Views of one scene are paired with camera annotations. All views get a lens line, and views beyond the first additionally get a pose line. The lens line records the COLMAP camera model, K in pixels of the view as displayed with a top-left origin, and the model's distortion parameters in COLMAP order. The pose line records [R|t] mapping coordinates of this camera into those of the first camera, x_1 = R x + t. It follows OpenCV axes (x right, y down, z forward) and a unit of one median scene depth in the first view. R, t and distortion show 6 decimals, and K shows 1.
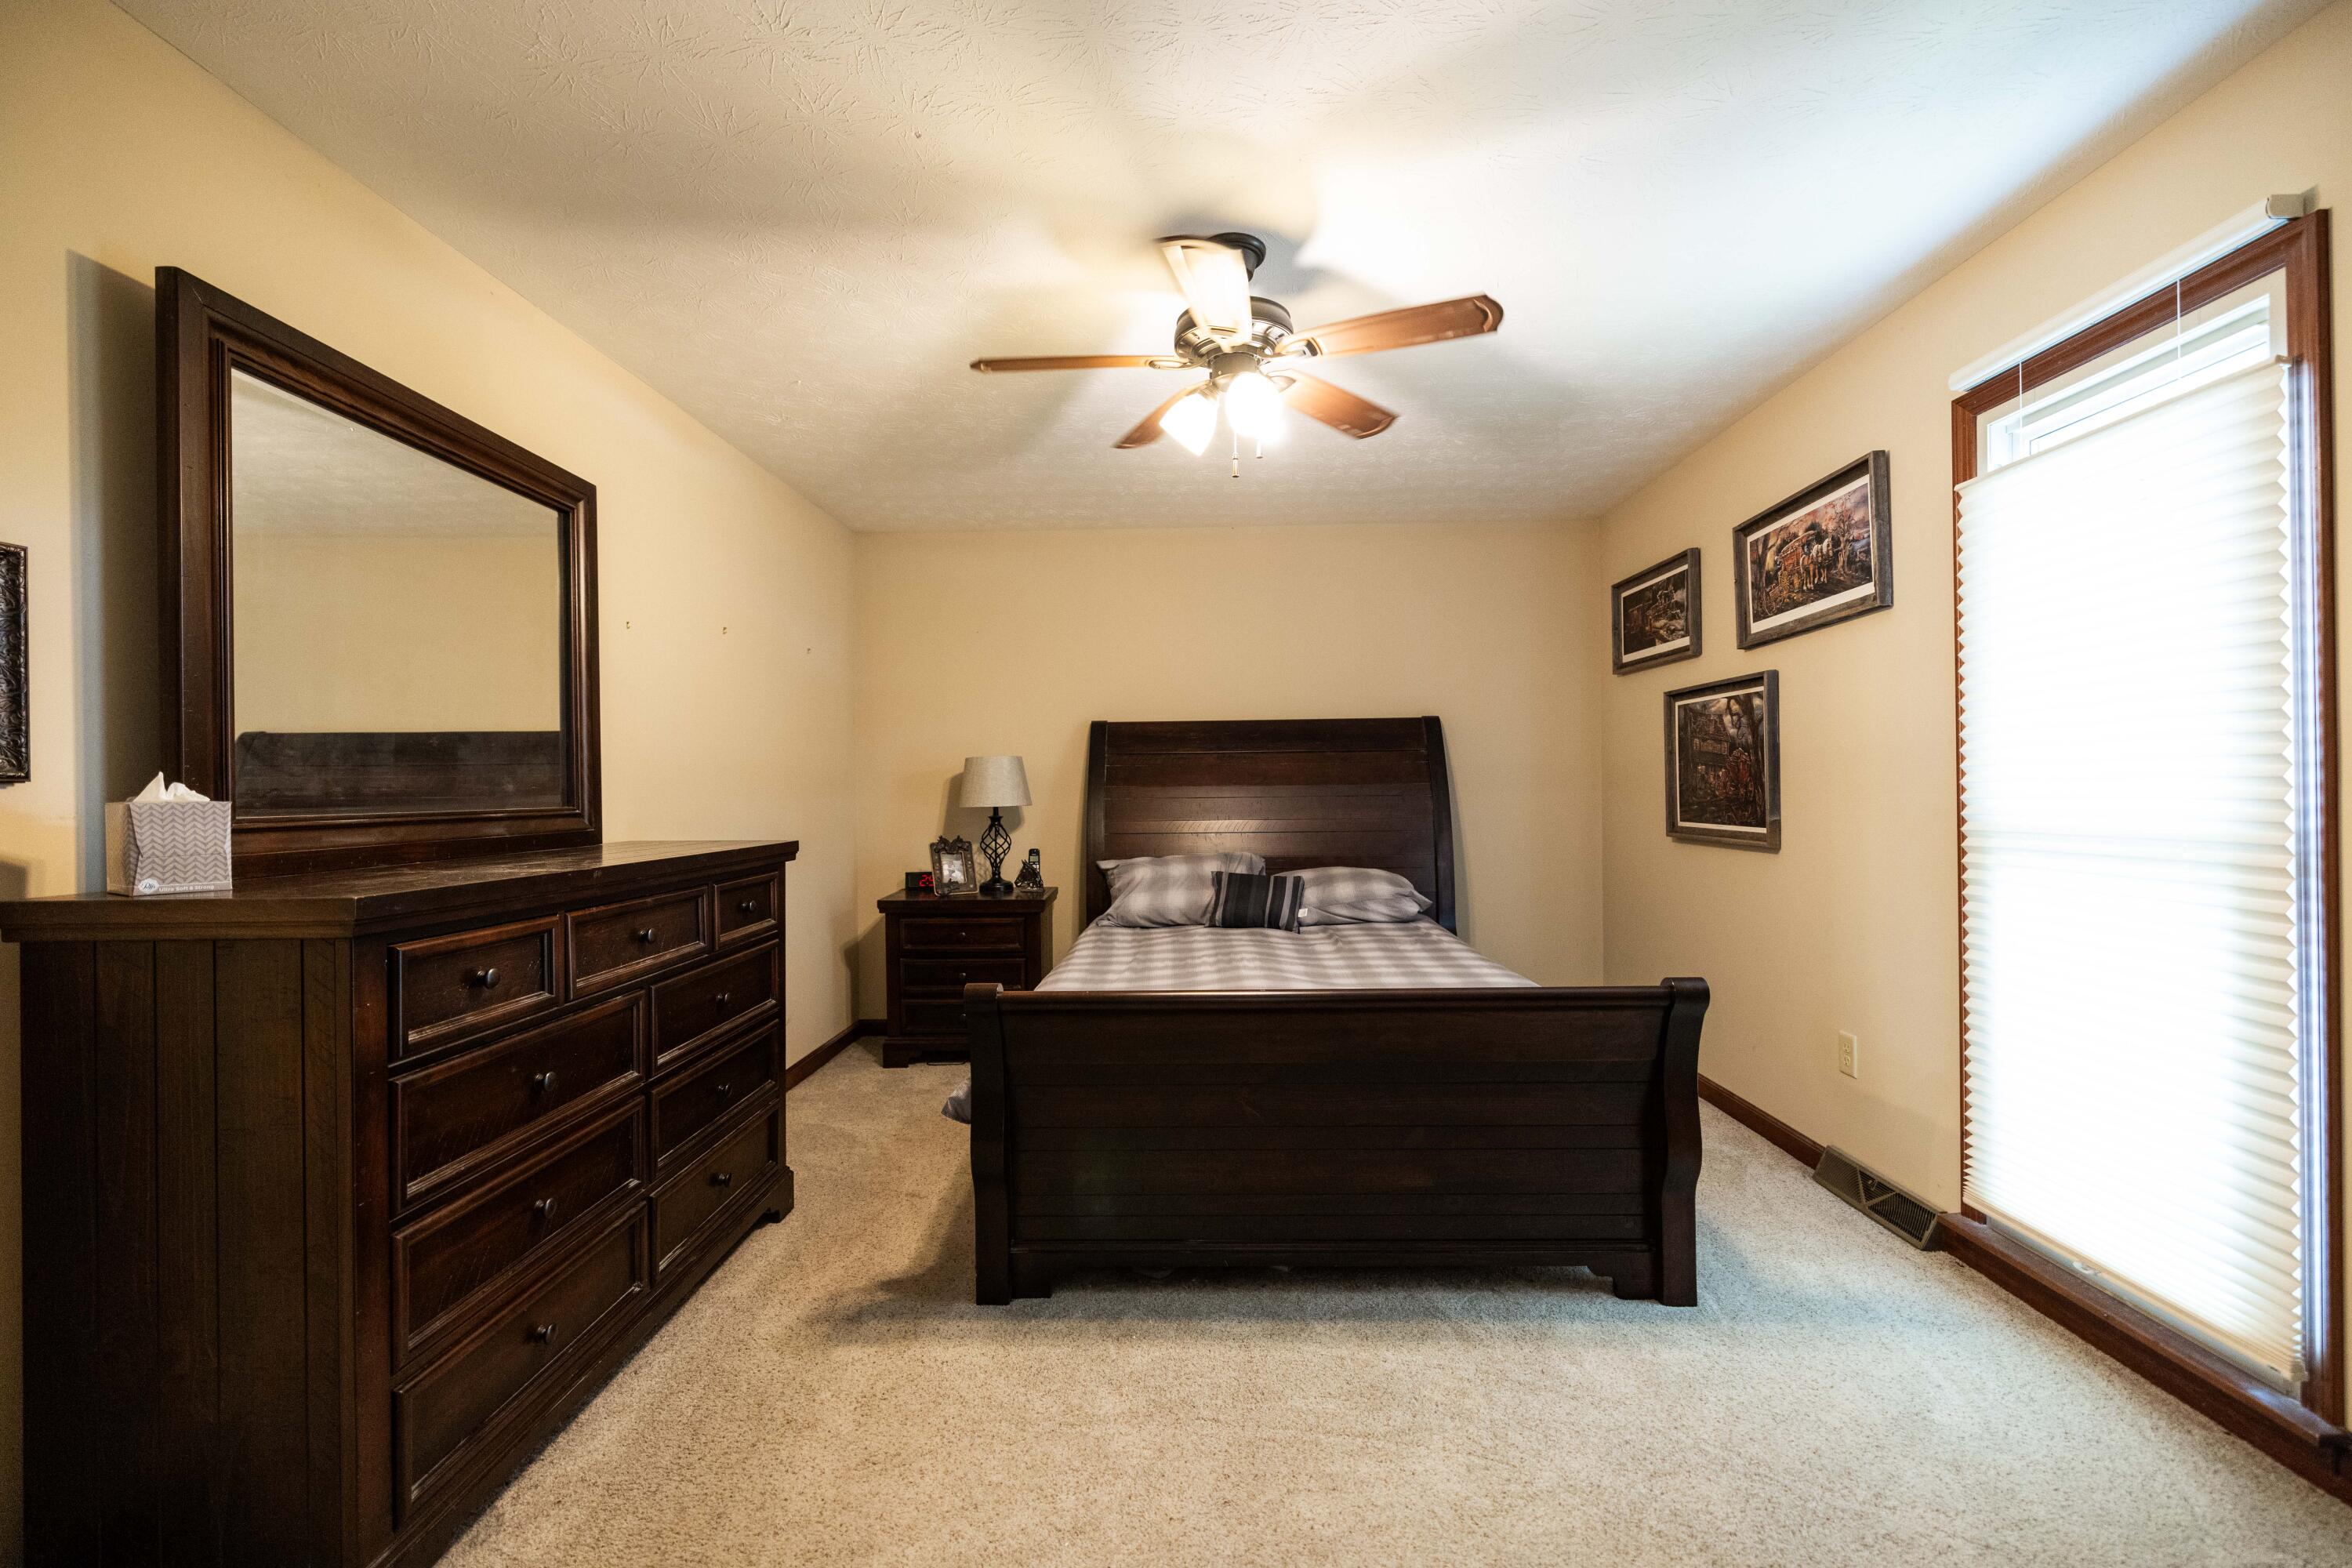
lens RADIAL K [[988.1, 0, 1173.4], [0, 988.1, 784.2], [0, 0, 1]] dist [-0.000410, 0.000056]
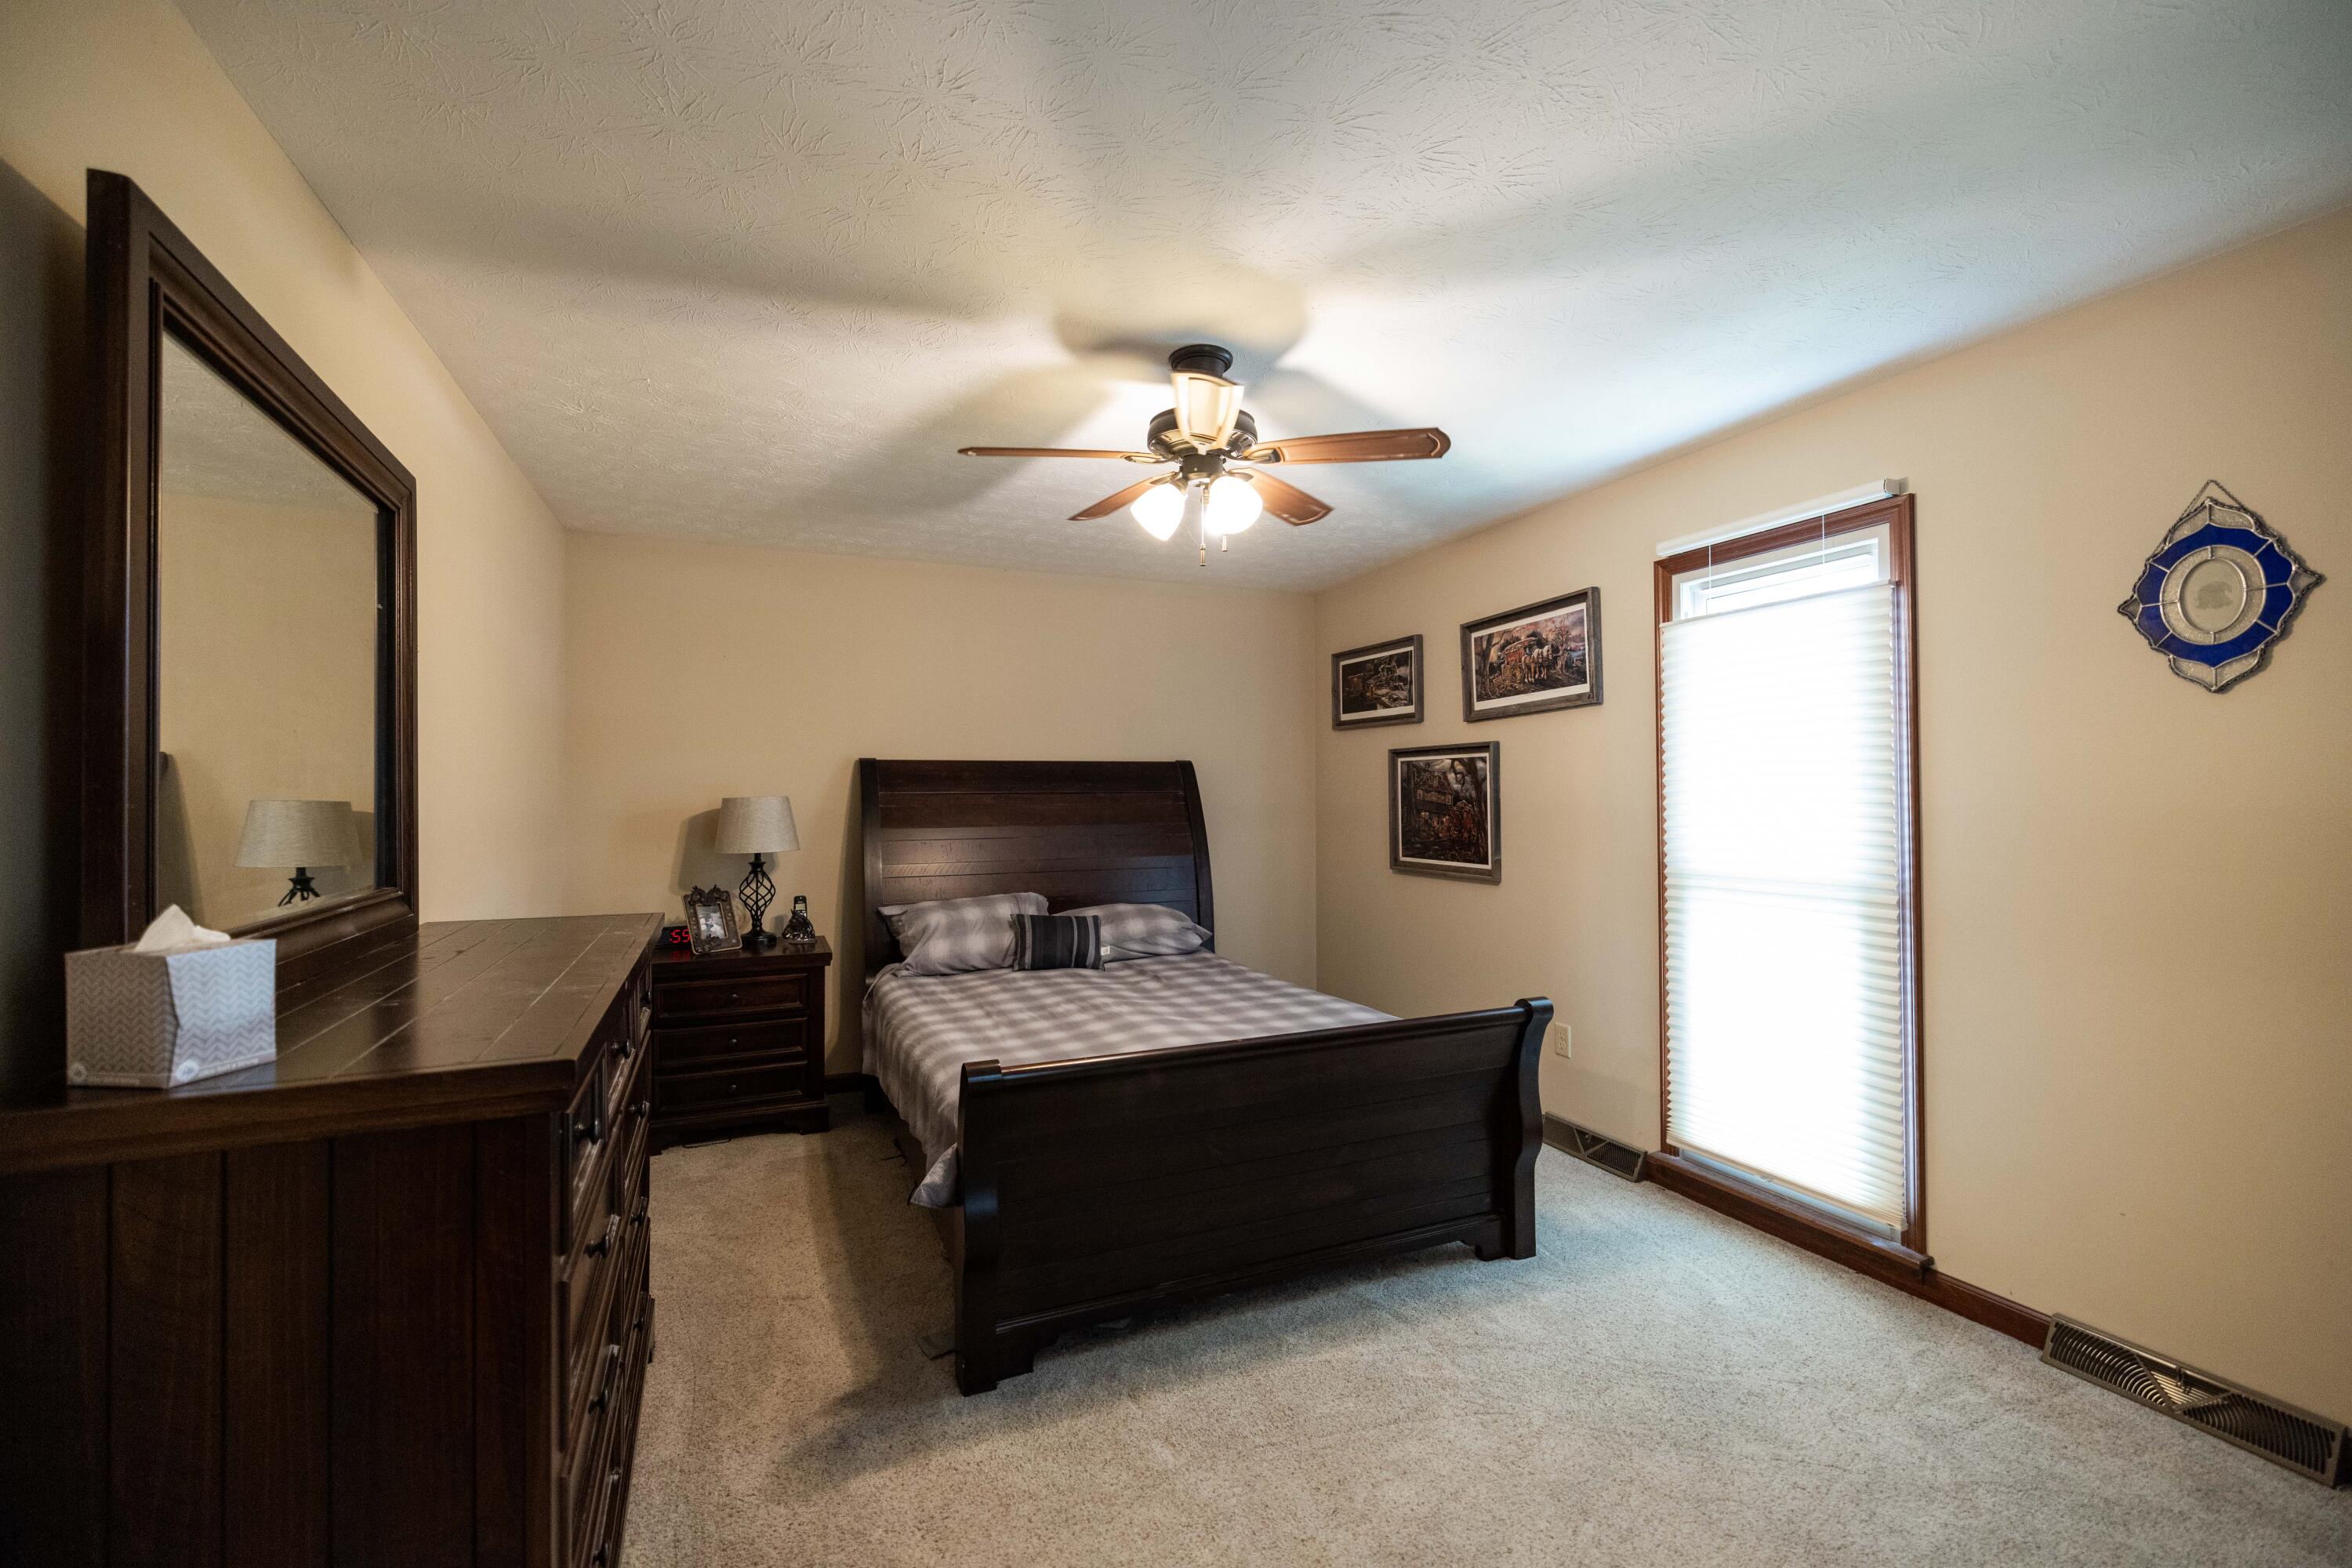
lens RADIAL K [[979.5, 0, 1167.7], [0, 979.5, 782.3], [0, 0, 1]] dist [-0.000220, -0.000091]
pose [[0.909070, 0.010688, 0.416507, -0.294072], [-0.004995, 0.999879, -0.014756, -0.040770], [-0.416614, 0.011334, 0.909013, 0.030231]]
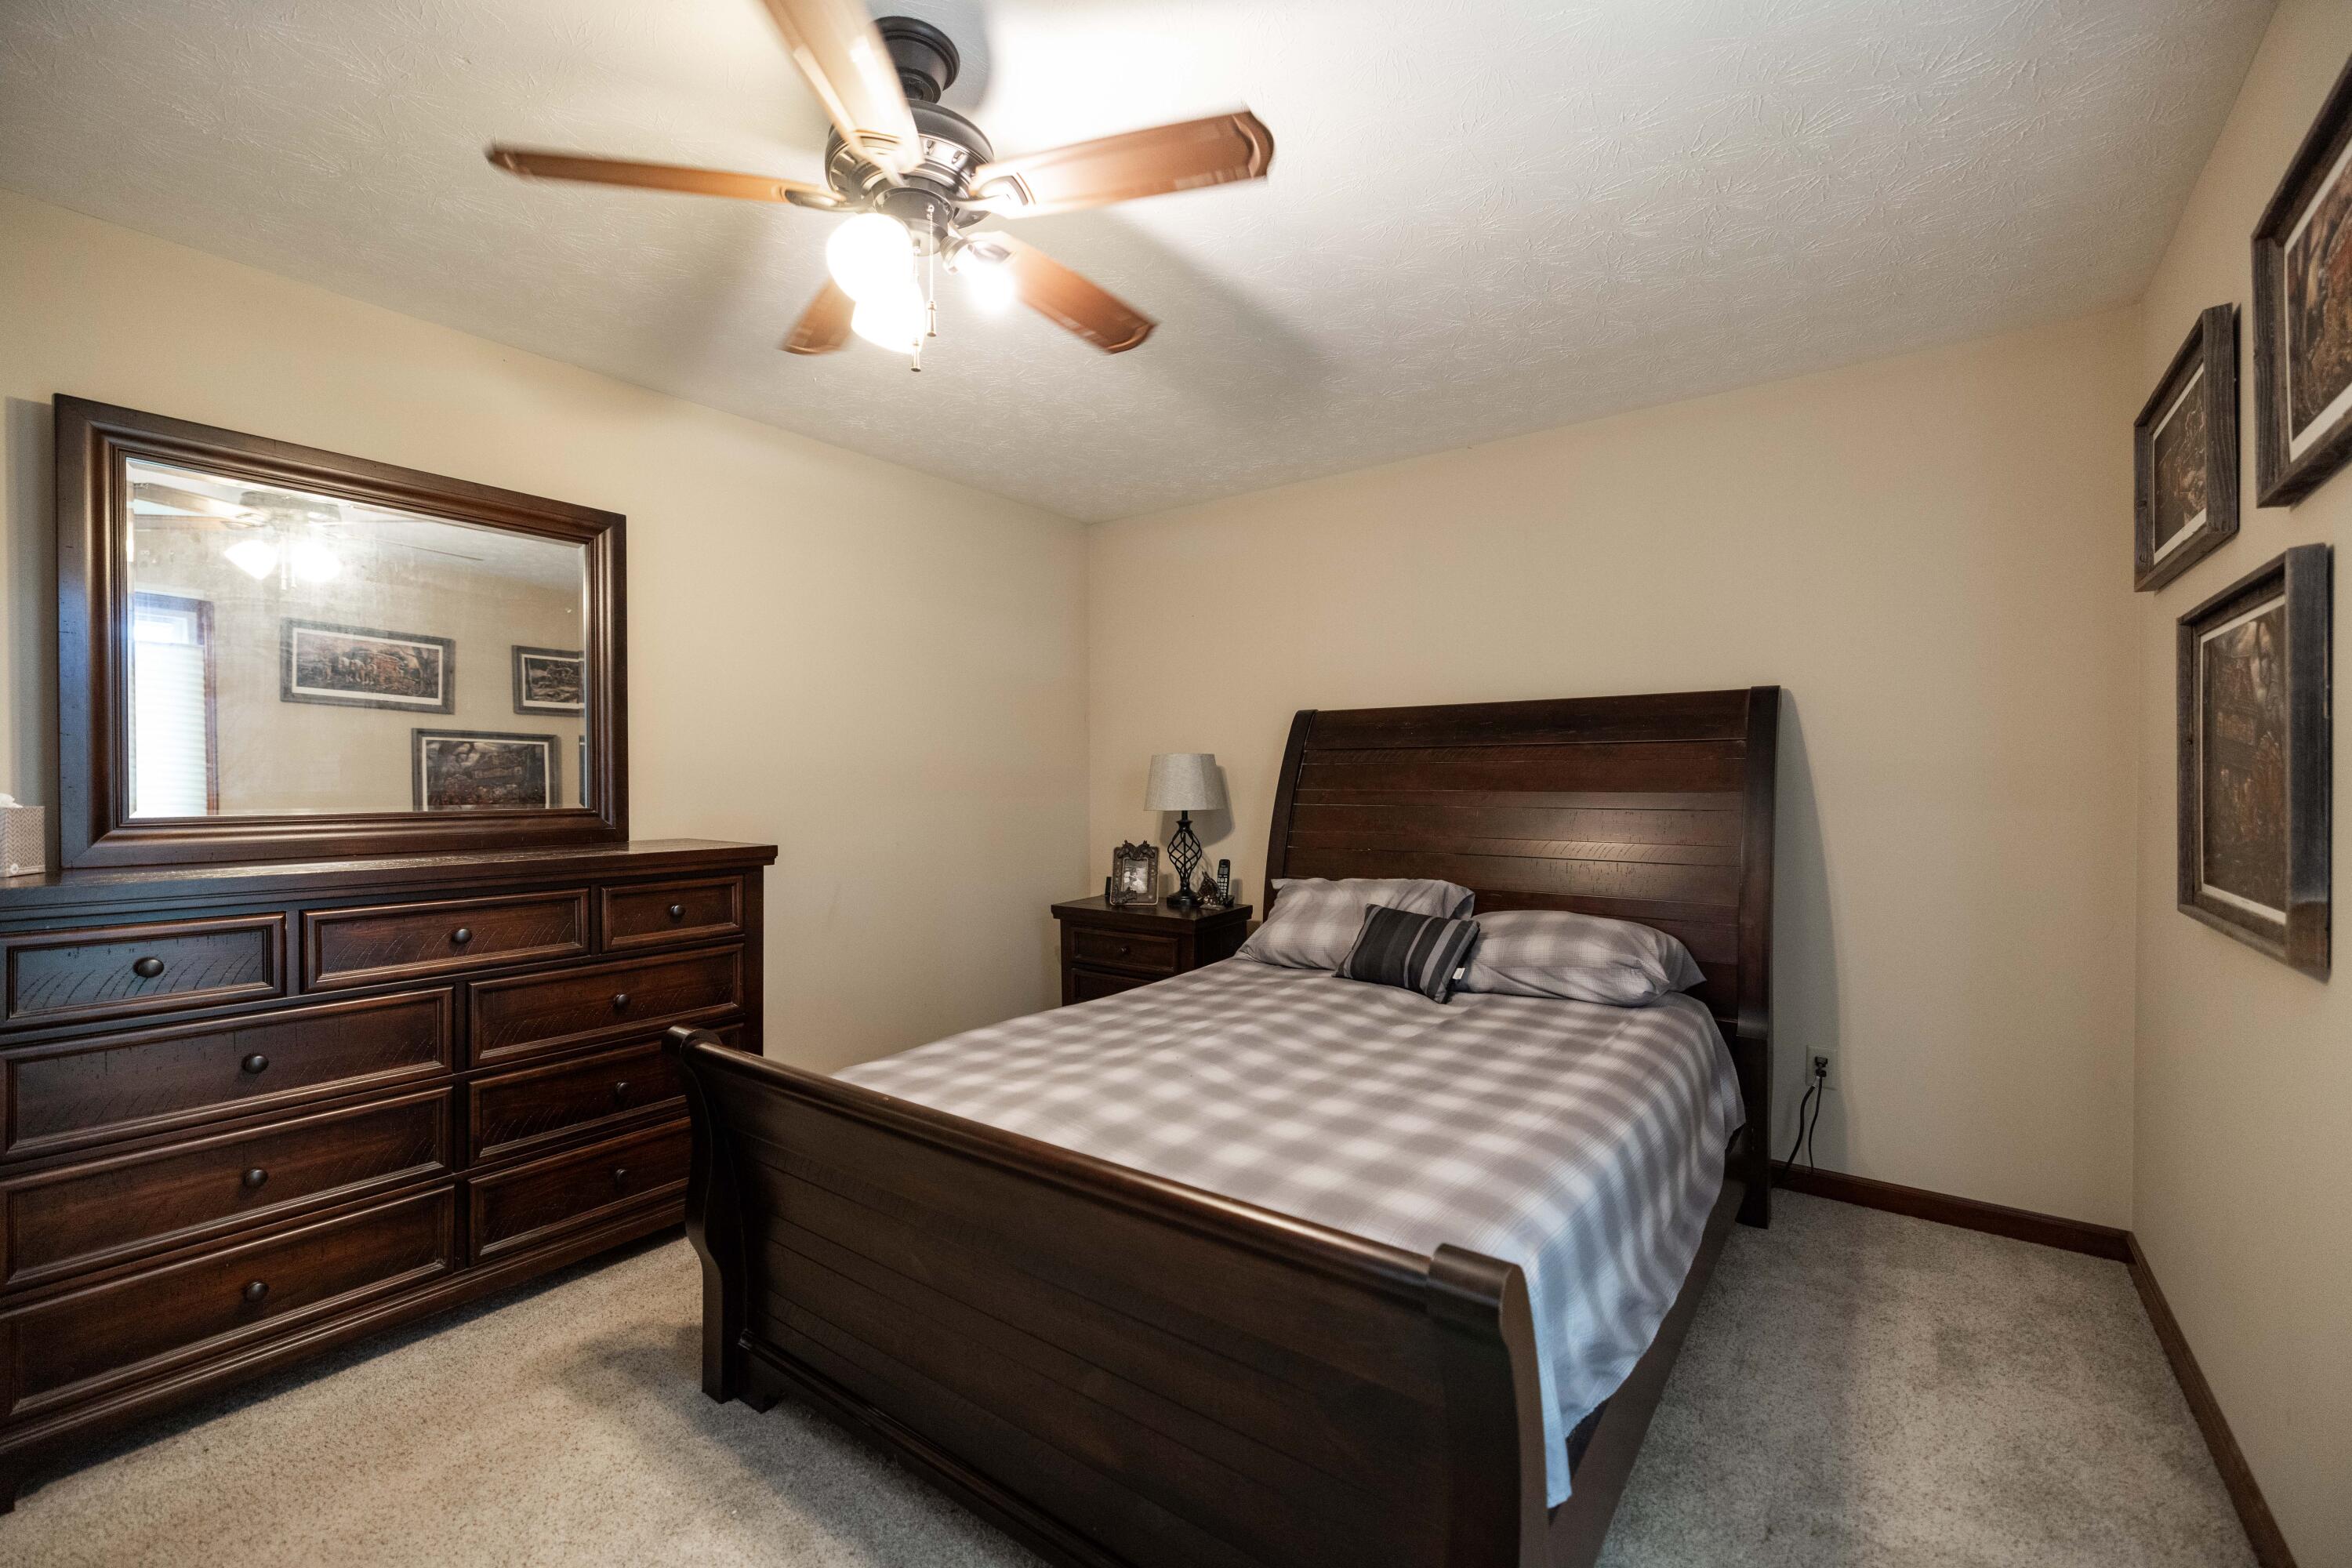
lens RADIAL K [[979.5, 0, 1167.7], [0, 979.5, 782.3], [0, 0, 1]] dist [-0.000220, -0.000091]
pose [[0.816930, 0.010574, -0.576639, 0.438953], [-0.005743, 0.999931, 0.010200, -0.015553], [0.576708, -0.005021, 0.816935, 0.370331]]
